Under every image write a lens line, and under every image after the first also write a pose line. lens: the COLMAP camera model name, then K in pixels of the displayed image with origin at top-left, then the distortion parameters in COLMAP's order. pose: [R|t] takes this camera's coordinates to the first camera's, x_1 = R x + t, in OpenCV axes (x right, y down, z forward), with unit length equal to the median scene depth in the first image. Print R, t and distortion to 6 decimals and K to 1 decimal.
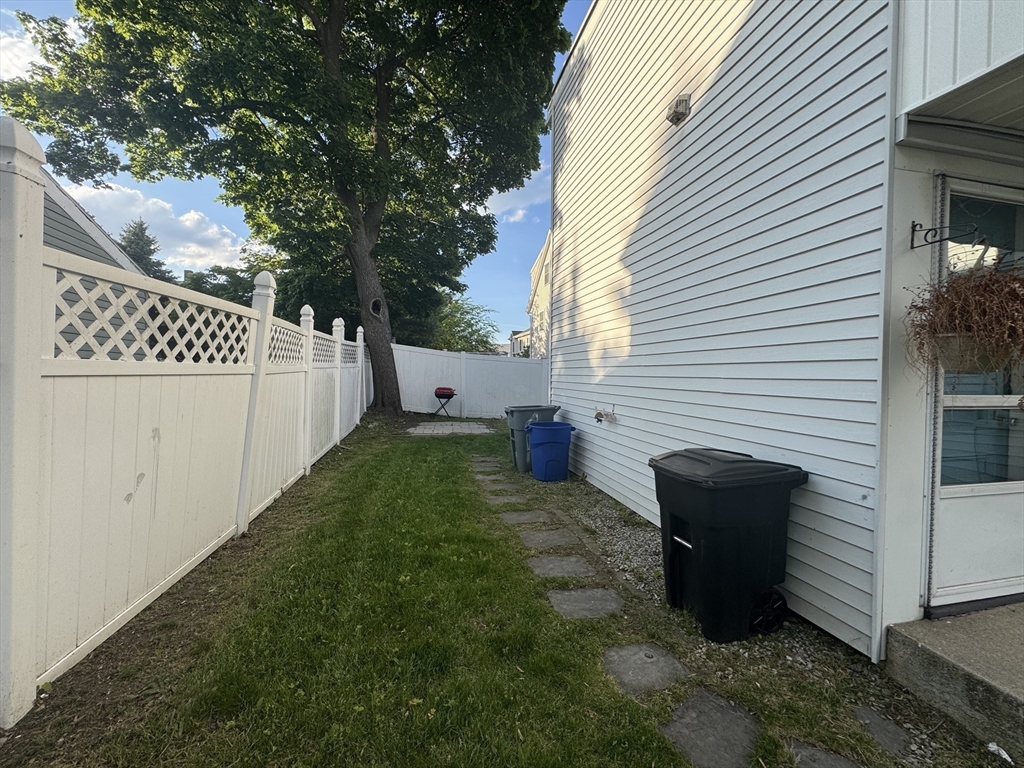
lens RADIAL K [[409.5, 0, 510.6], [0, 409.5, 381.8], [0, 0, 1]] dist [-0.002390, -0.000032]
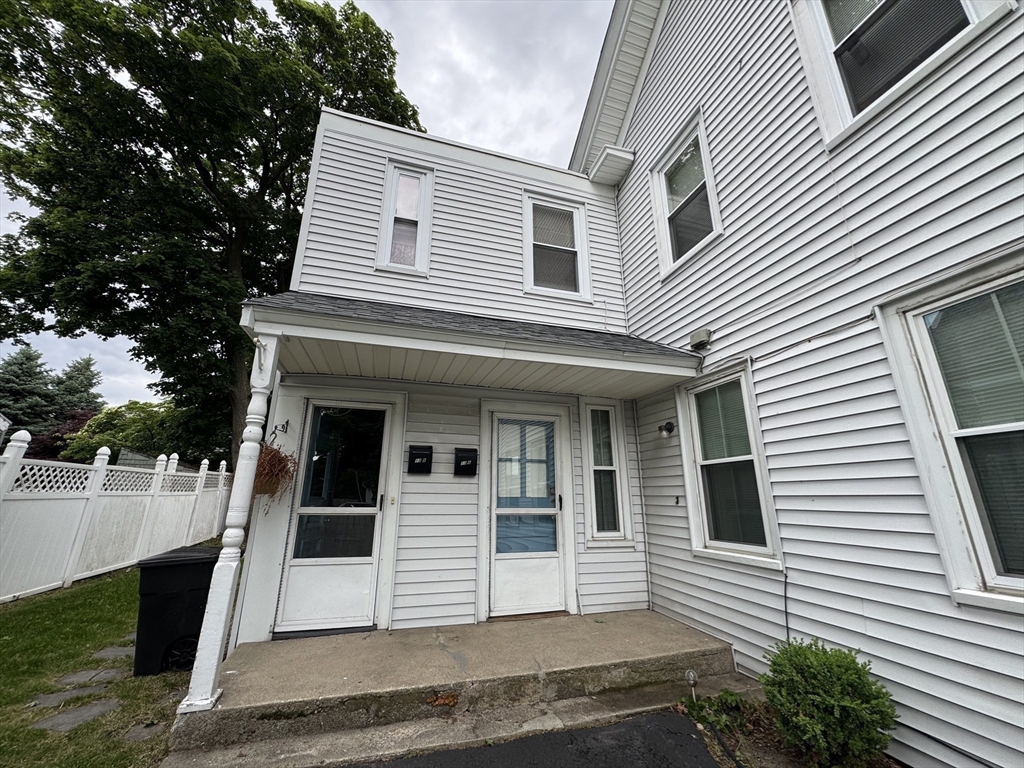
lens RADIAL K [[409.5, 0, 514.6], [0, 409.5, 383.1], [0, 0, 1]] dist [-0.002390, -0.000032]
pose [[0.997921, 0.010997, 0.063509, 1.881509], [0.008476, 0.954390, -0.298443, 0.055211], [-0.063894, 0.298360, 0.952312, -1.048645]]
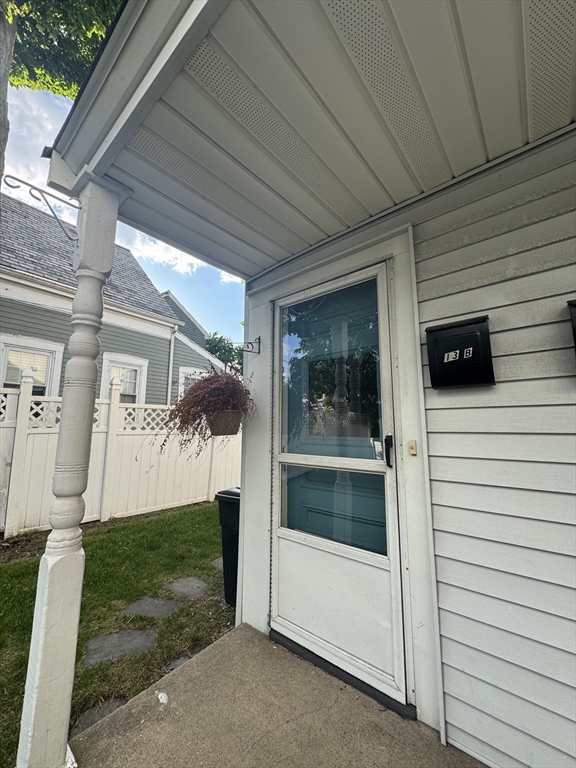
lens RADIAL K [[307.1, 0, 292.0], [0, 307.1, 383.3], [0, 0, 1]] dist [-0.002390, -0.000032]
pose [[0.599300, -0.126620, -0.790447, 1.835018], [-0.012411, 0.985823, -0.167326, -0.024352], [0.800428, 0.110089, 0.589233, 0.405863]]
